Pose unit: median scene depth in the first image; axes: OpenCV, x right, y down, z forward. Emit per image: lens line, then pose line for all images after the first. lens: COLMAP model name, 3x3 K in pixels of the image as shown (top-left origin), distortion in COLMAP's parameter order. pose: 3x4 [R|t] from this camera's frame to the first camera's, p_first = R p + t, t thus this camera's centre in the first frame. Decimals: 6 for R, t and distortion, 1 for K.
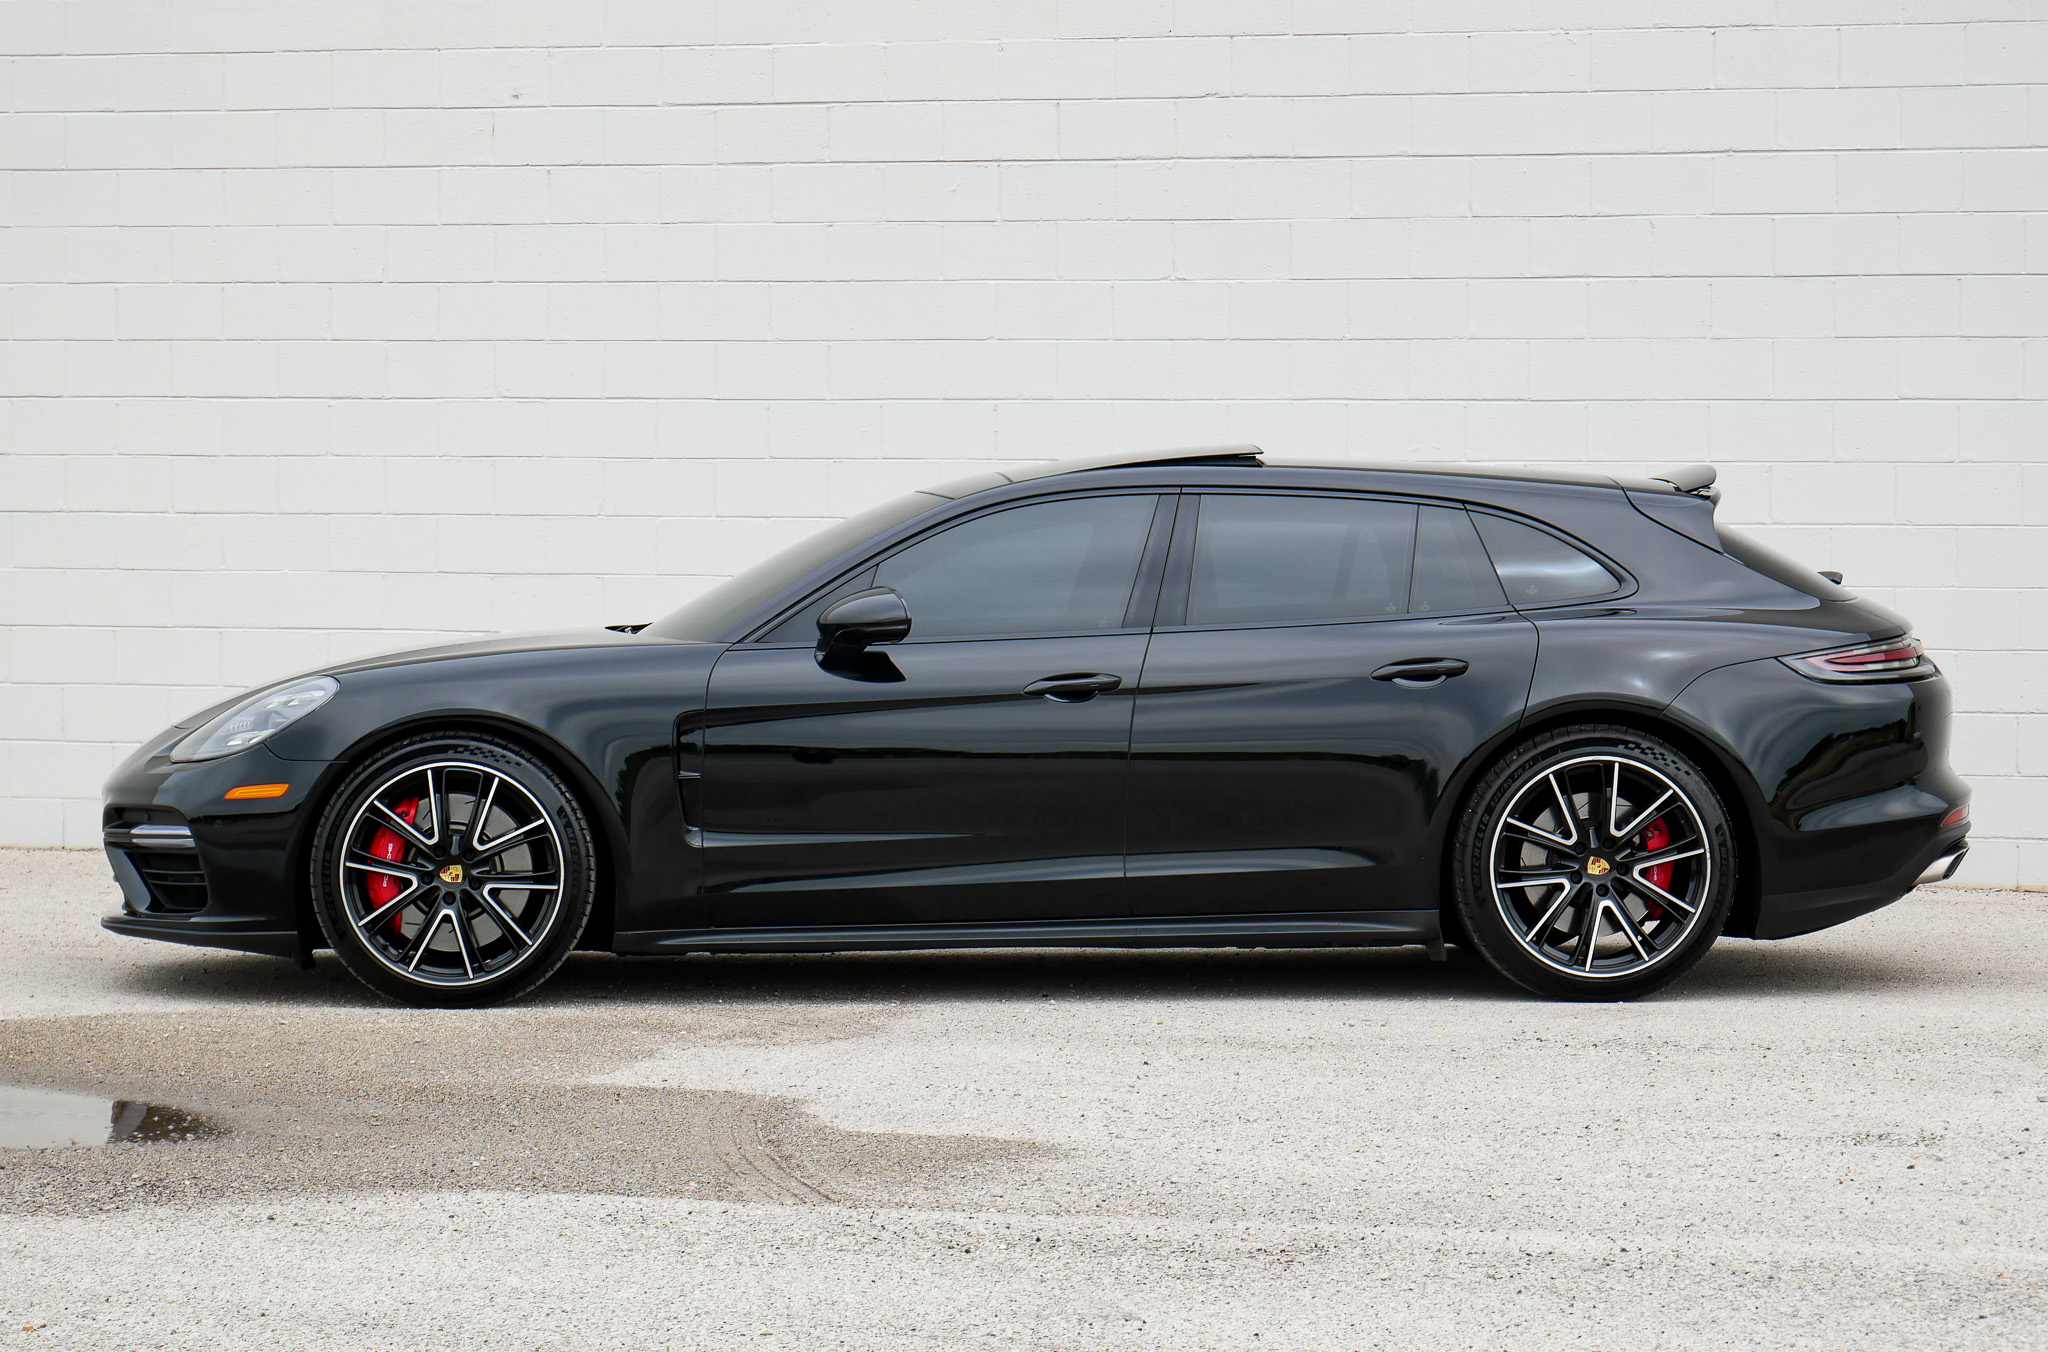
lens RADIAL K [[5774.0, 0, 1019.1], [0, 5774.0, 671.2], [0, 0, 1]] dist [0.103326, 0.000000]
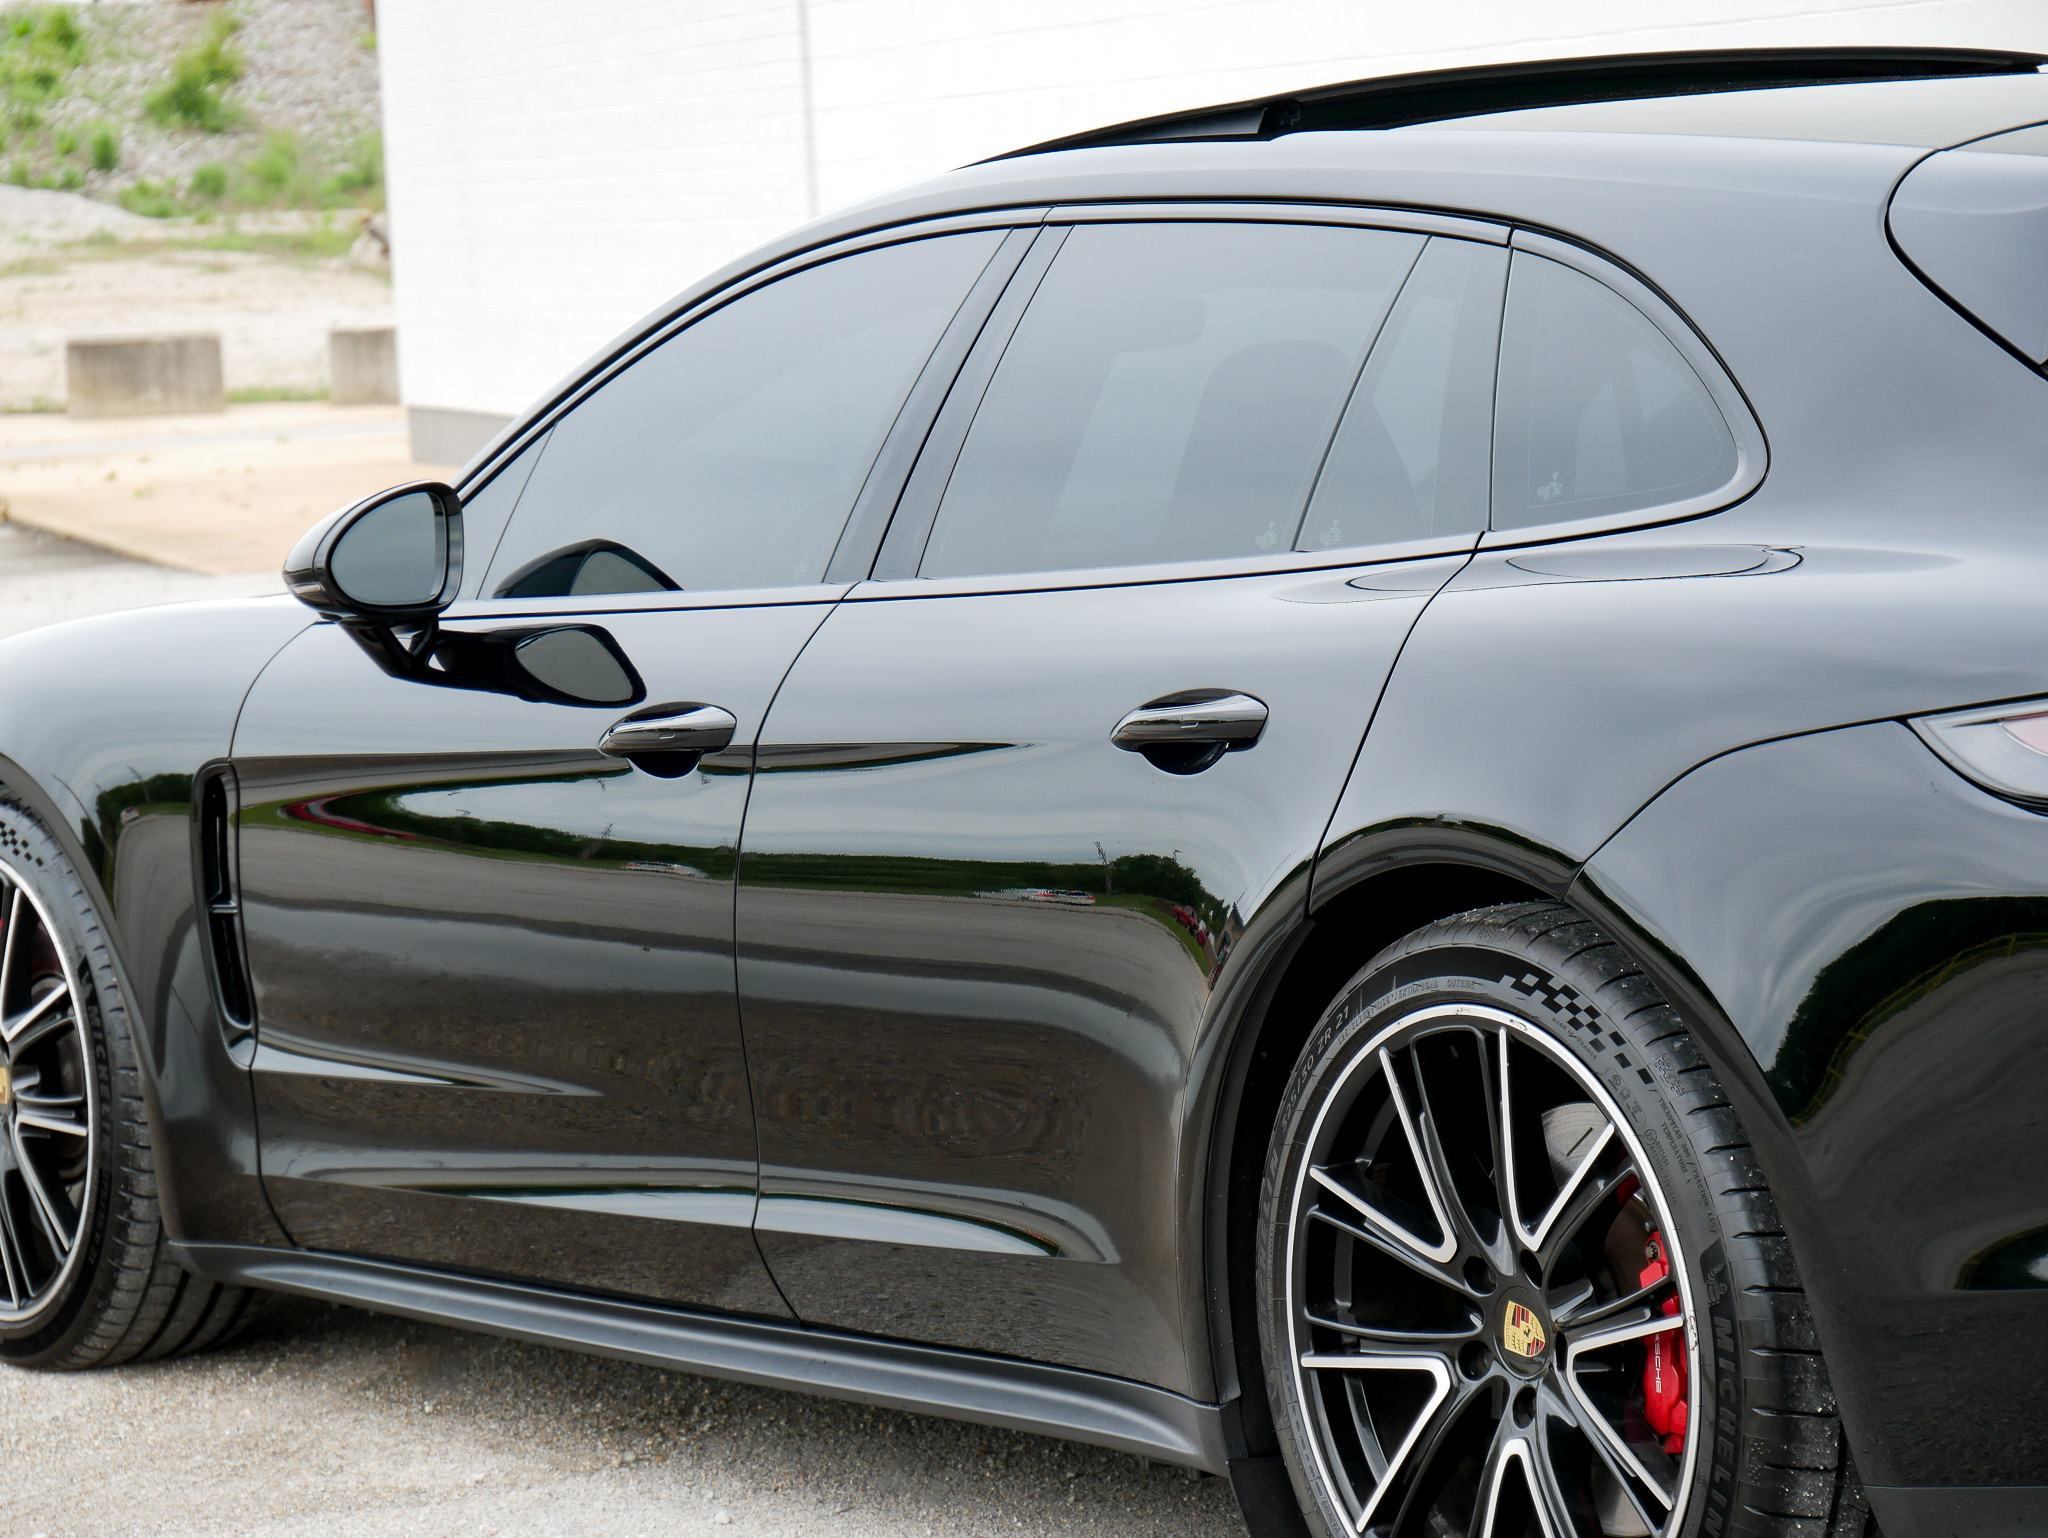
lens RADIAL K [[6860.6, 0, 1022.3], [0, 6860.6, 776.9], [0, 0, 1]] dist [-0.017145, 0.000000]
pose [[0.512099, 0.043275, -0.857835, 0.422380], [0.033212, 0.996985, 0.070121, -0.026559], [0.858284, -0.064399, 0.509118, 0.778865]]
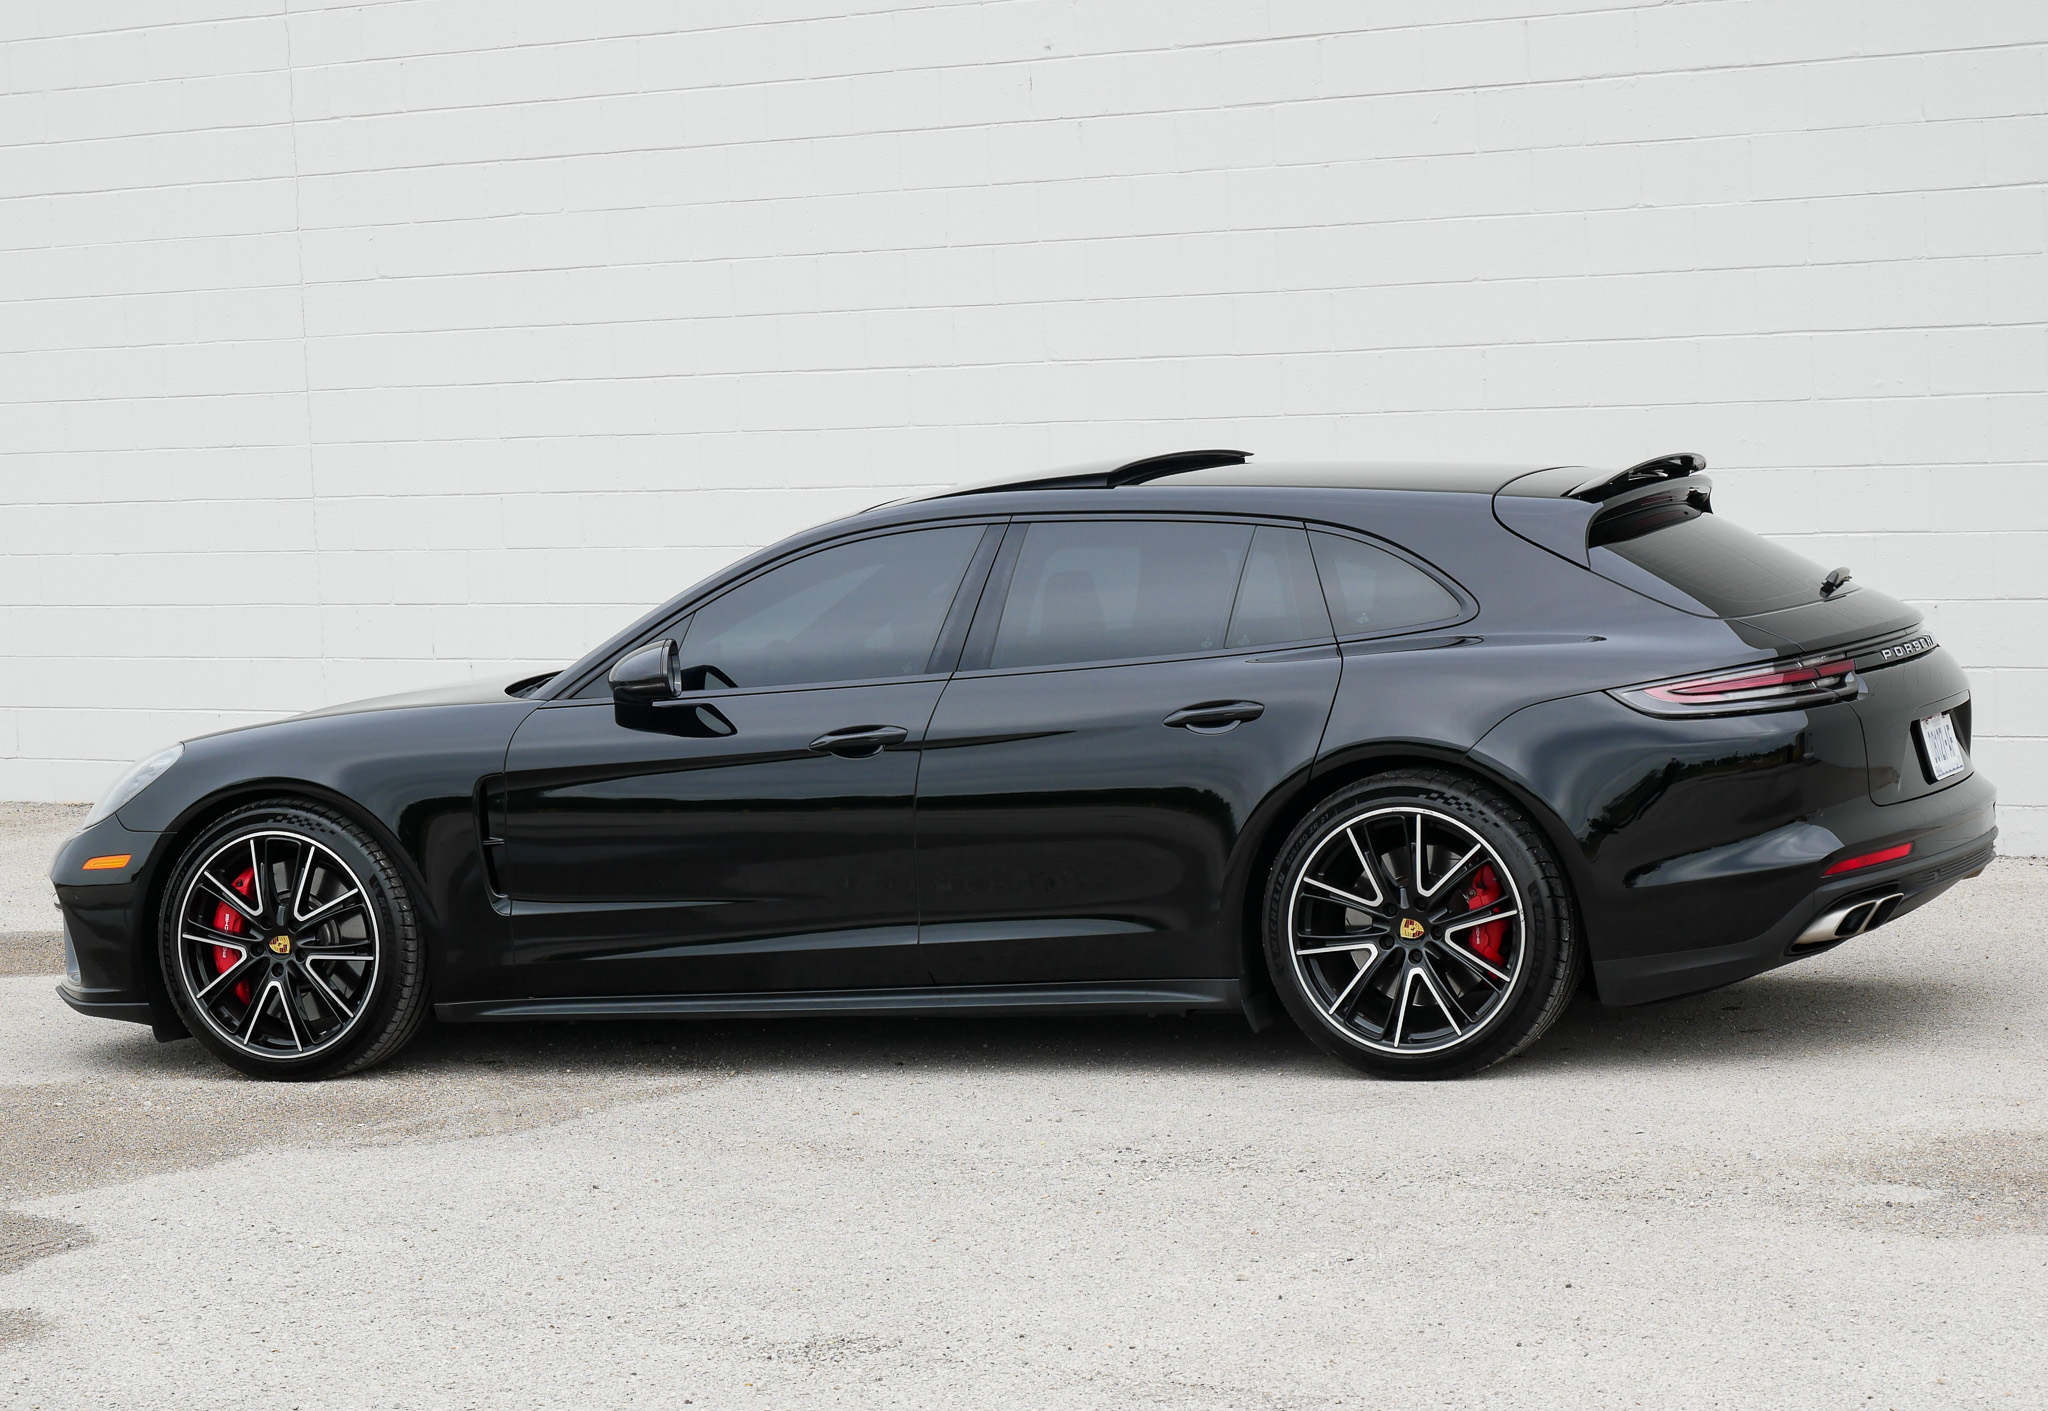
lens RADIAL K [[5682.8, 0, 1007.4], [0, 5682.8, 788.6], [0, 0, 1]] dist [0.080922, 0.000000]
pose [[0.907231, -0.013276, -0.420422, 0.414375], [0.039878, 0.997715, 0.054547, -0.038503], [0.418737, -0.066252, 0.905688, 0.179225]]
